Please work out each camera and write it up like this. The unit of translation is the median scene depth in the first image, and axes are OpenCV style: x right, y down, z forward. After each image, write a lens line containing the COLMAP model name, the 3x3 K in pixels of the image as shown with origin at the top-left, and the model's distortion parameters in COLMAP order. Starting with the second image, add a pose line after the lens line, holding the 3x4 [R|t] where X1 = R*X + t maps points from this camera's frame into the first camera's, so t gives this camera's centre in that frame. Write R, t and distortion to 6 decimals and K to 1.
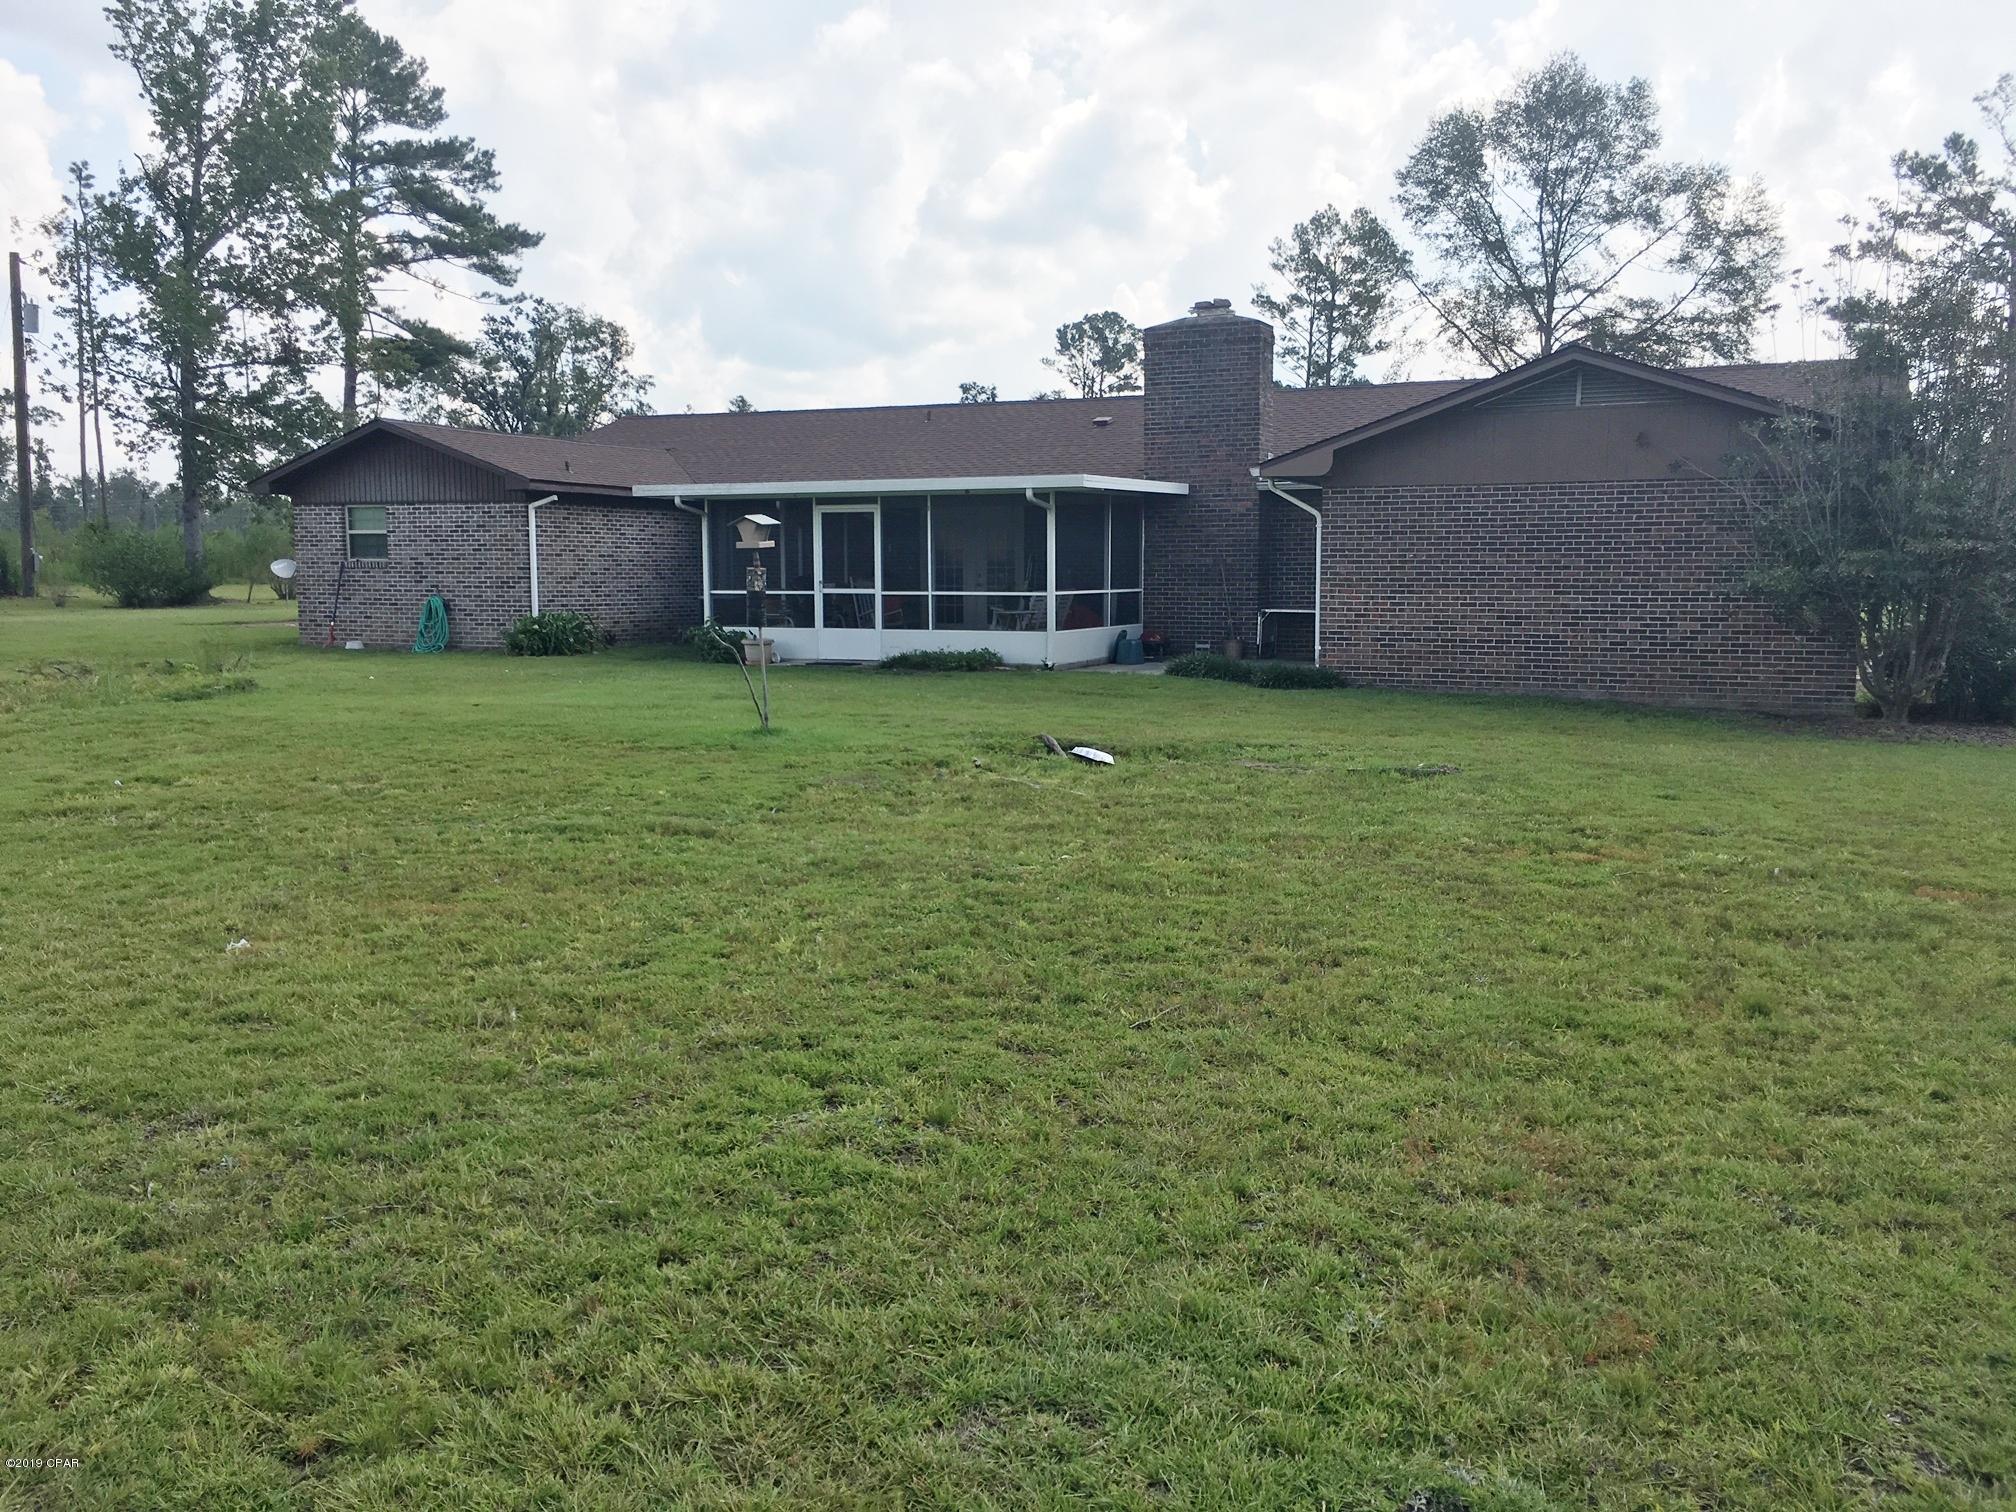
lens RADIAL K [[1701.9, 0, 1011.2], [0, 1701.9, 744.6], [0, 0, 1]] dist [0.075397, -0.094101]
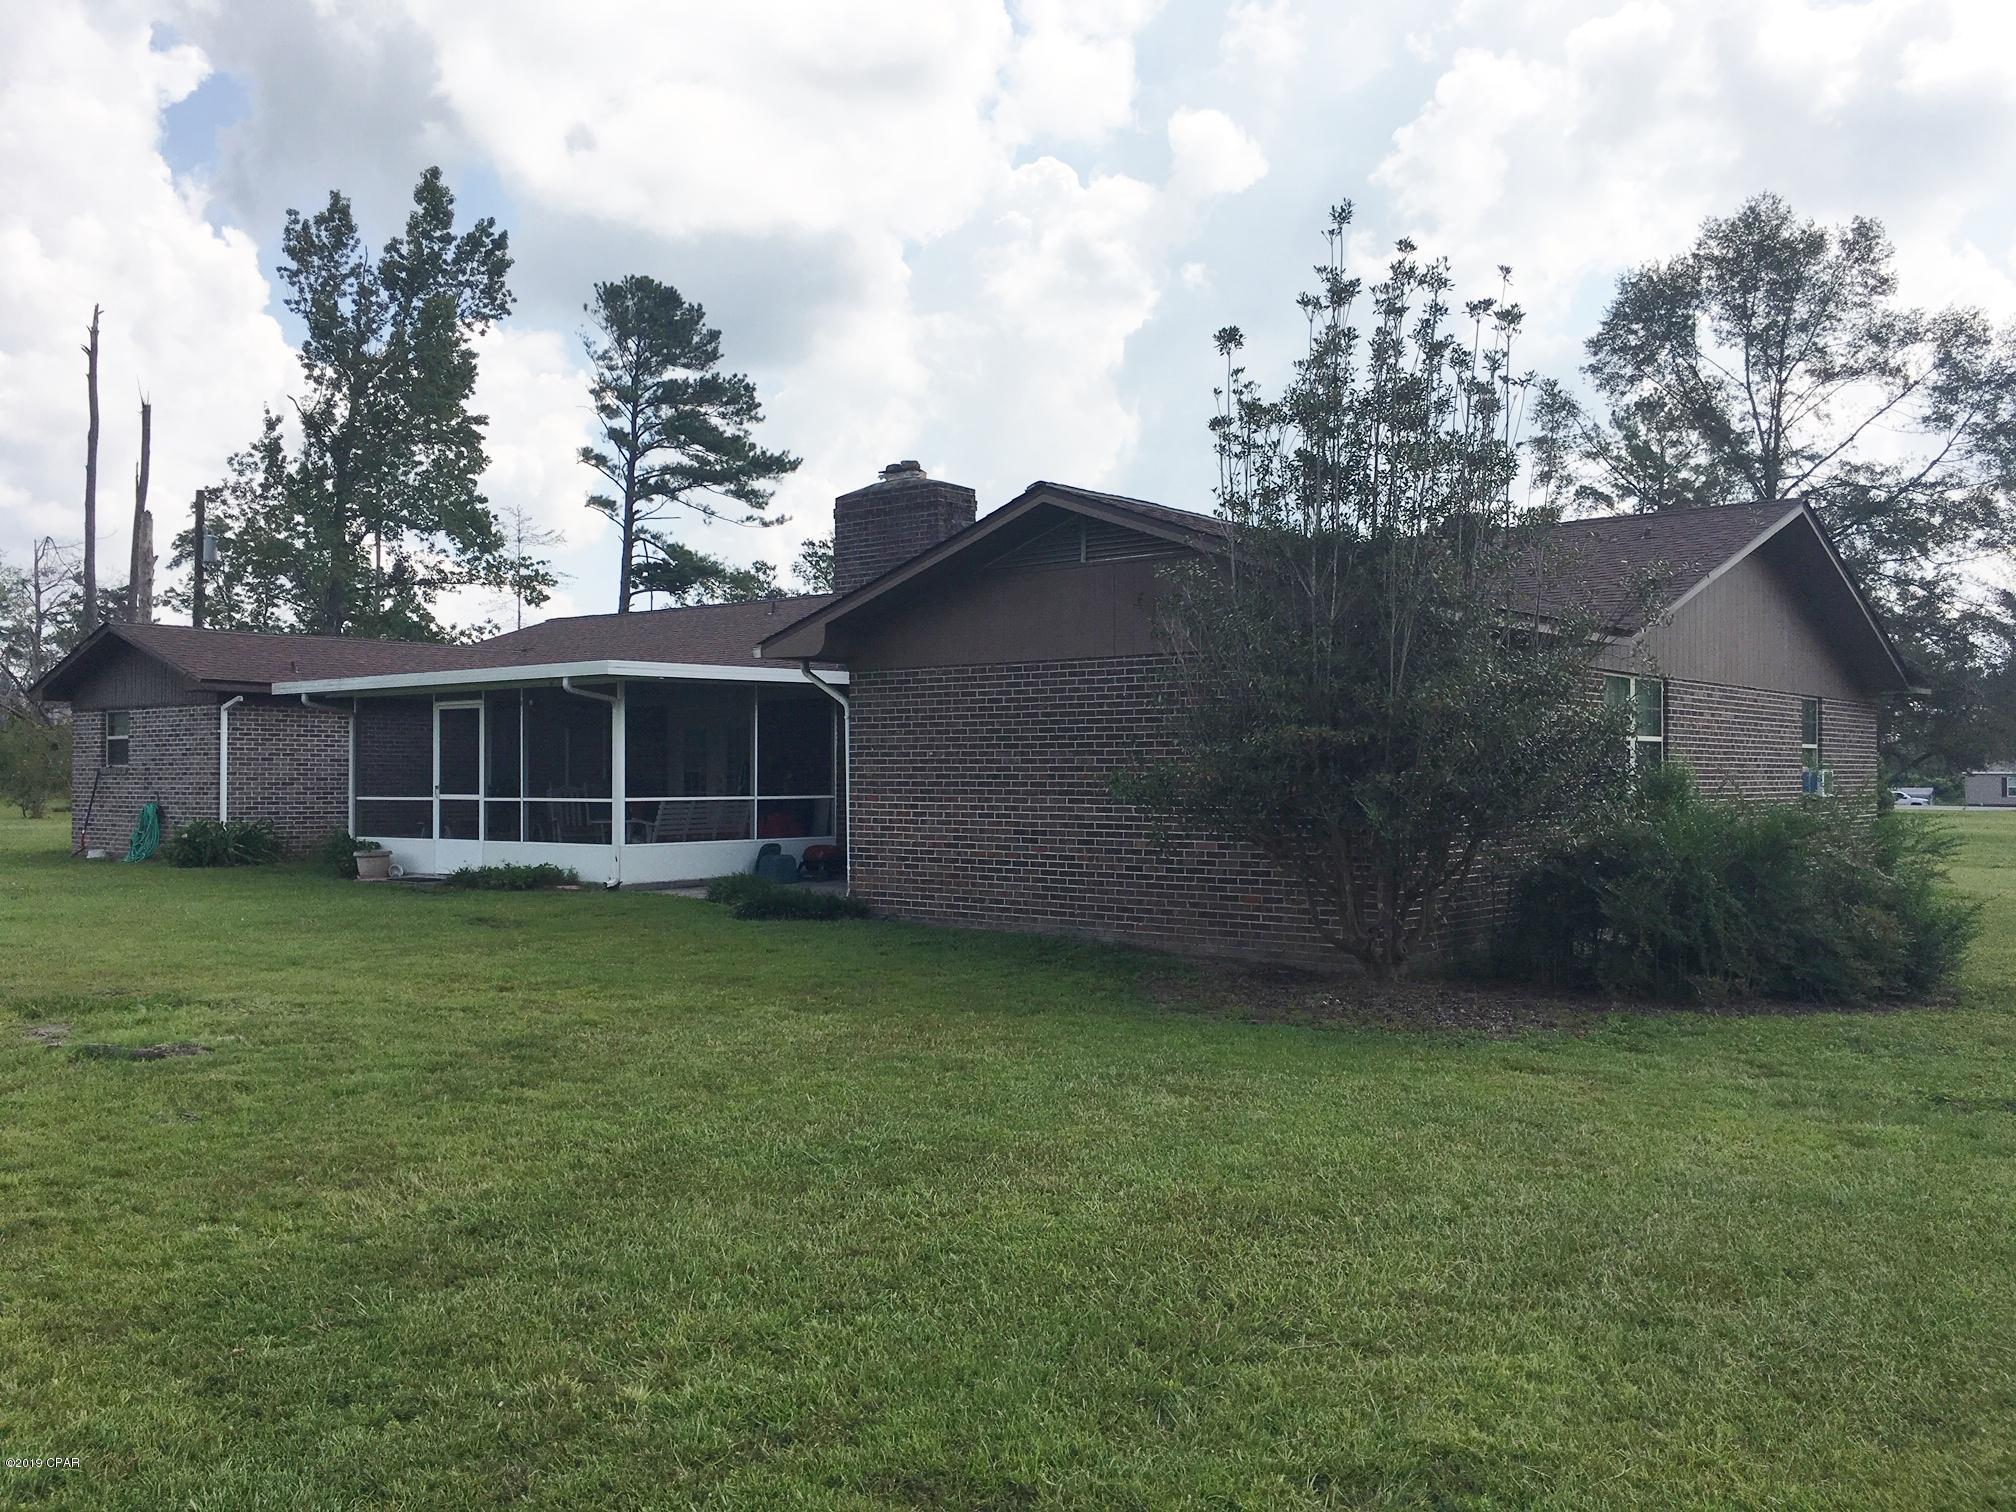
lens RADIAL K [[1701.9, 0, 1008.6], [0, 1701.9, 756.6], [0, 0, 1]] dist [0.075397, -0.094101]
pose [[0.968504, -0.003523, -0.248974, 0.232970], [-0.025331, 0.993318, -0.112594, -0.010548], [0.247707, 0.115354, 0.961943, 0.124445]]
